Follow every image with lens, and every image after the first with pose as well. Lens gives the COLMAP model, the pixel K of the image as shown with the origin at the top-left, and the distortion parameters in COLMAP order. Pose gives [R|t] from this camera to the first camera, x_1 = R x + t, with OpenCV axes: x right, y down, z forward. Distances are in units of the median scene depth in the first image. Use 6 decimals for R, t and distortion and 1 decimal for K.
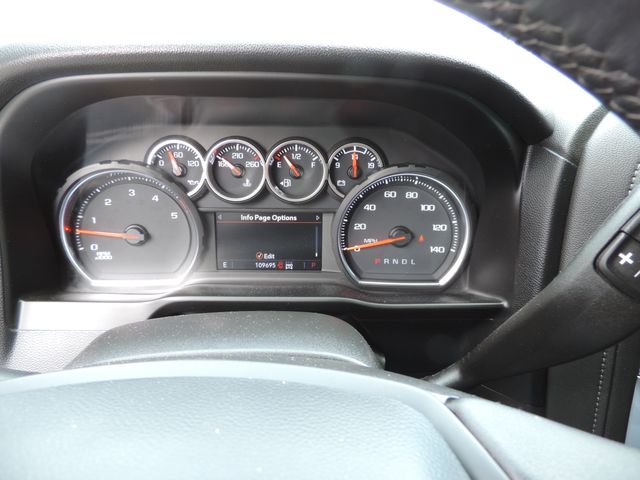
lens RADIAL K [[454.7, 0, 320.0], [0, 454.7, 240.0], [0, 0, 1]] dist [-0.004461, 0.000007]
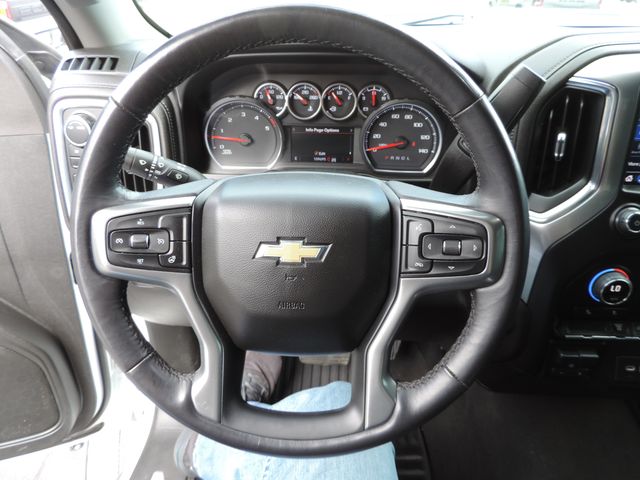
lens RADIAL K [[454.7, 0, 320.0], [0, 454.7, 240.0], [0, 0, 1]] dist [-0.004461, 0.000007]
pose [[0.994908, 0.032487, -0.095405, 0.054418], [-0.017960, 0.988621, 0.149354, 0.105078], [0.099171, -0.146881, 0.984170, -0.742287]]
